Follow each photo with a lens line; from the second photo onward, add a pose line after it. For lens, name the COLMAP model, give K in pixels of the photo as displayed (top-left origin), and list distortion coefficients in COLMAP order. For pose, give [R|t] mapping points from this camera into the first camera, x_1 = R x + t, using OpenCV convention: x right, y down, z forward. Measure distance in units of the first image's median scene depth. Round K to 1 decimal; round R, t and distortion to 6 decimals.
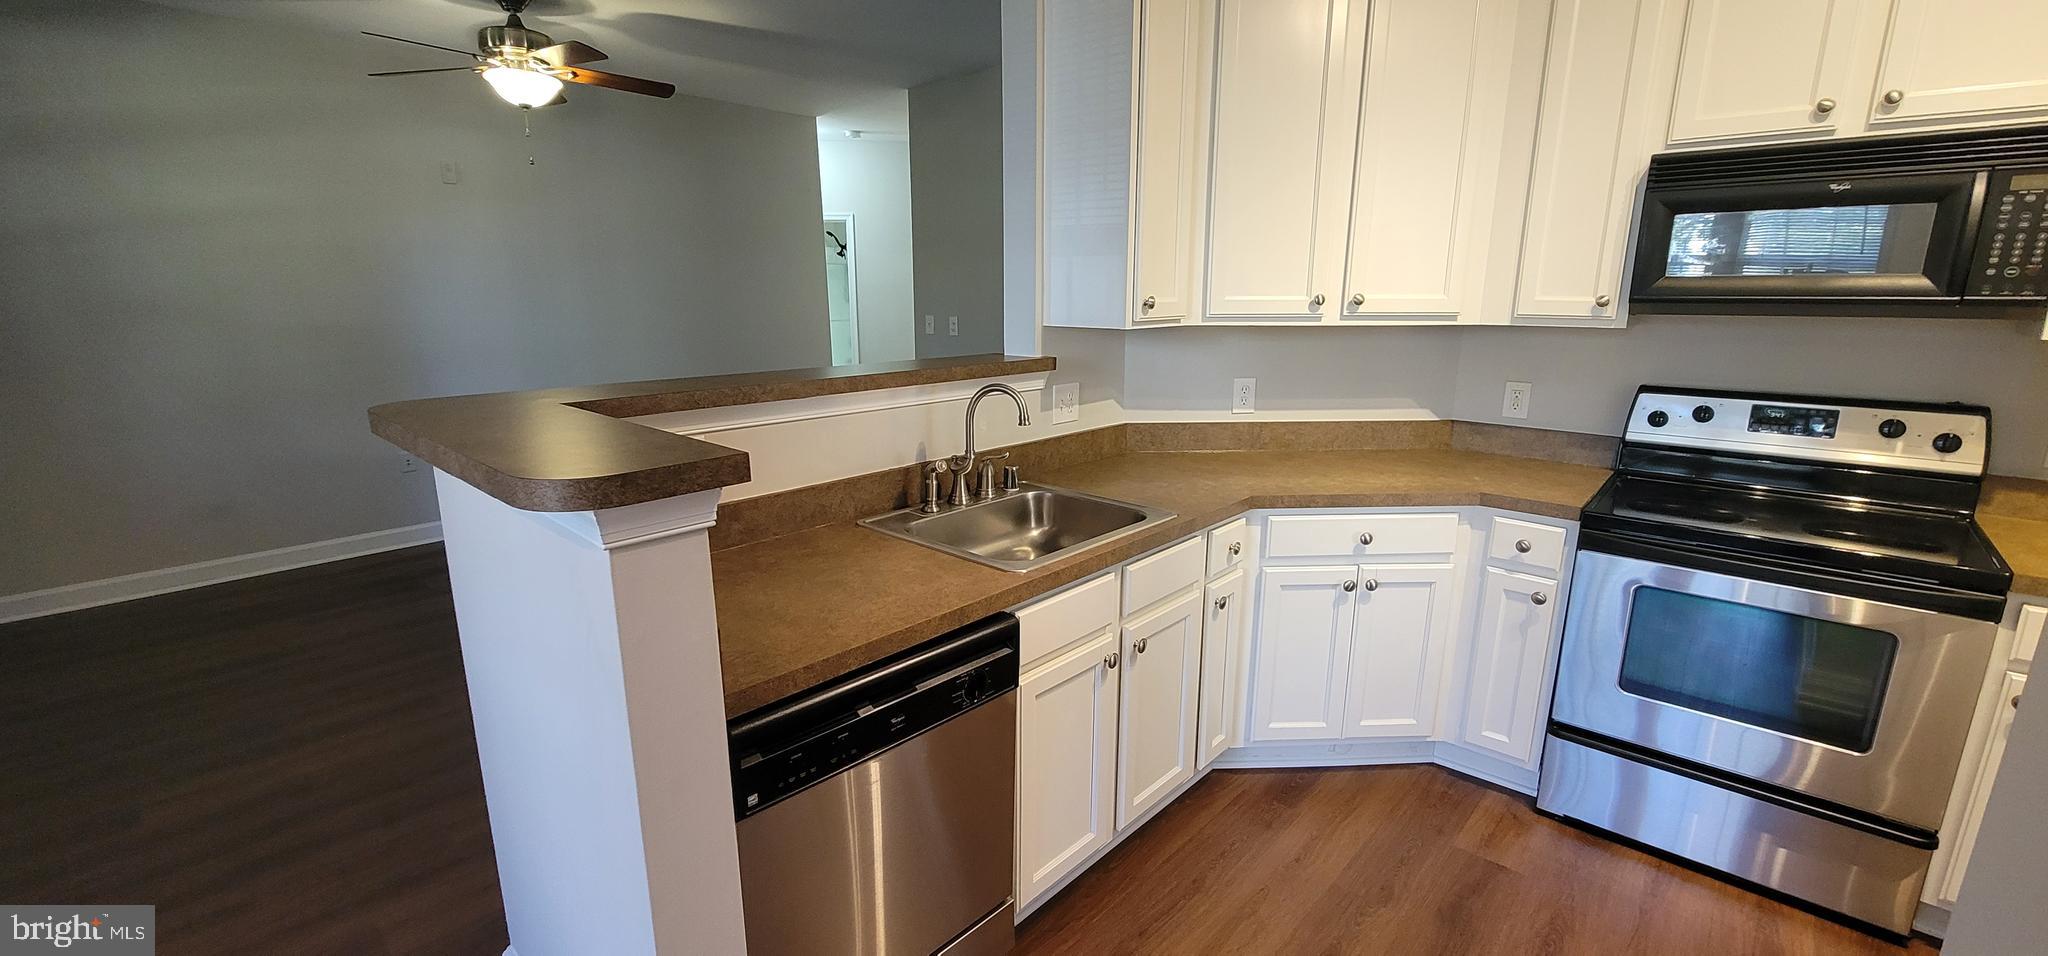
lens RADIAL K [[839.1, 0, 1016.0], [0, 839.1, 481.3], [0, 0, 1]] dist [-0.001812, -0.000182]
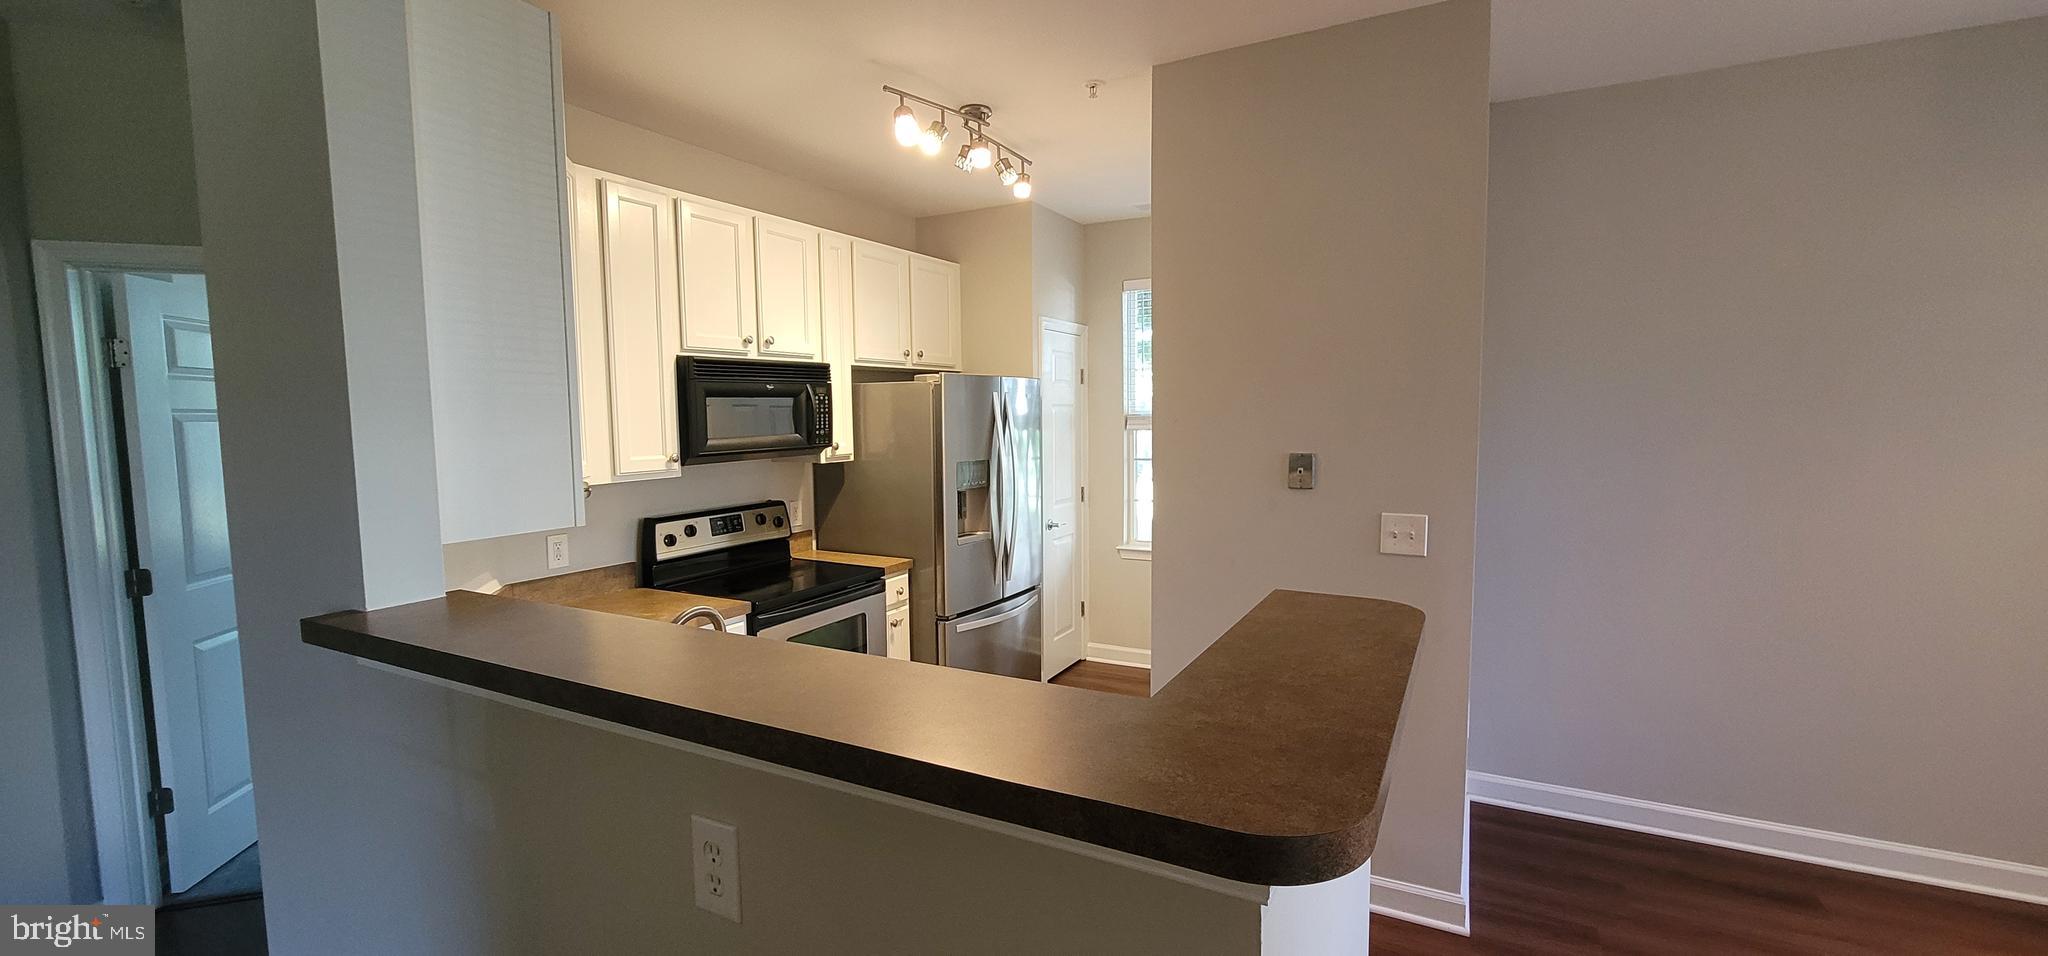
lens RADIAL K [[900.7, 0, 1031.8], [0, 900.7, 475.0], [0, 0, 1]] dist [-0.002034, -0.000240]
pose [[-0.248907, -0.072288, 0.965826, -0.793219], [0.234393, 0.963072, 0.132489, -0.236661], [-0.939737, 0.259360, -0.222771, 0.762268]]
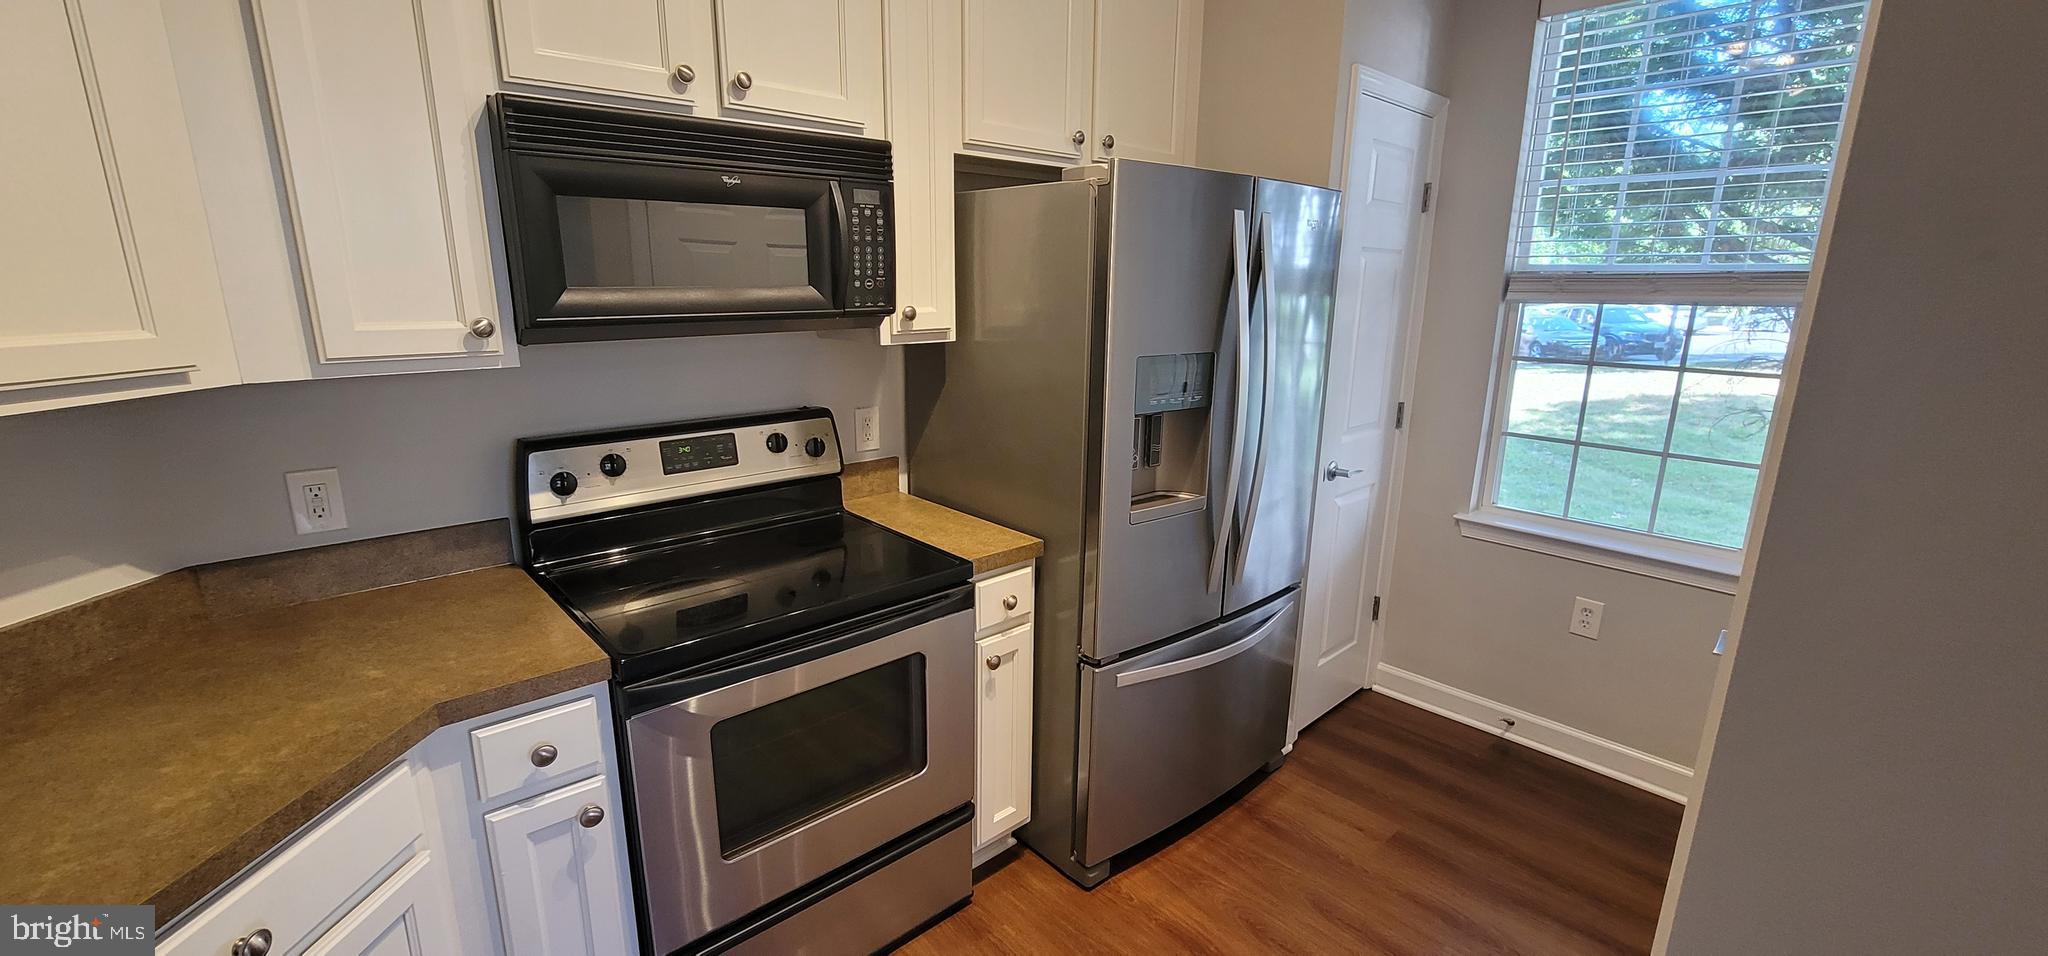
lens RADIAL K [[839.1, 0, 1016.0], [0, 839.1, 481.3], [0, 0, 1]] dist [-0.001812, -0.000182]
pose [[0.093062, -0.239105, 0.966524, 0.112858], [0.220671, 0.951548, 0.214153, -0.147502], [-0.970898, 0.193355, 0.141316, 0.534011]]
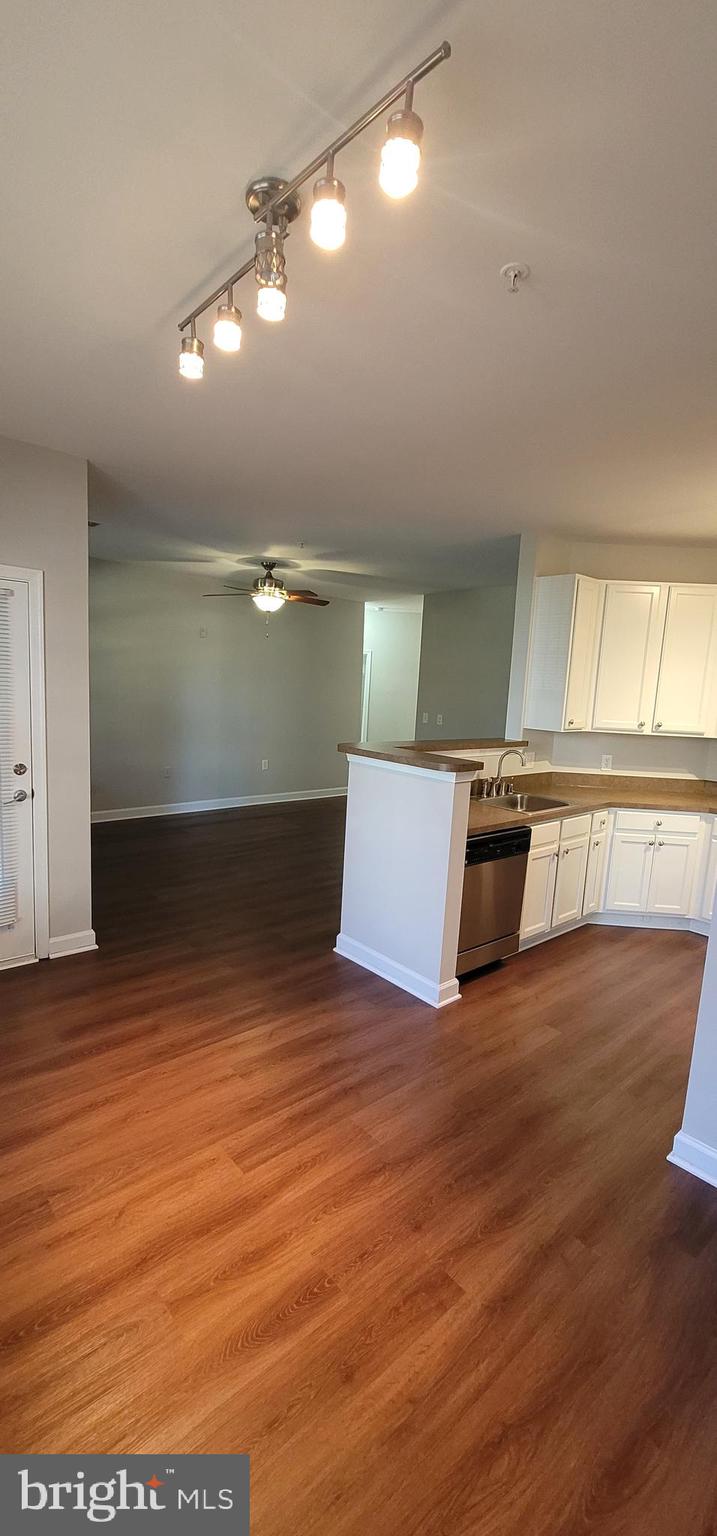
lens RADIAL K [[629.3, 0, 350.4], [0, 629.3, 772.6], [0, 0, 1]] dist [-0.001812, -0.000182]
pose [[0.993117, 0.063122, -0.098658, -0.293011], [-0.071313, 0.994091, -0.081834, 0.134165], [0.092910, 0.088306, 0.991751, -0.884449]]
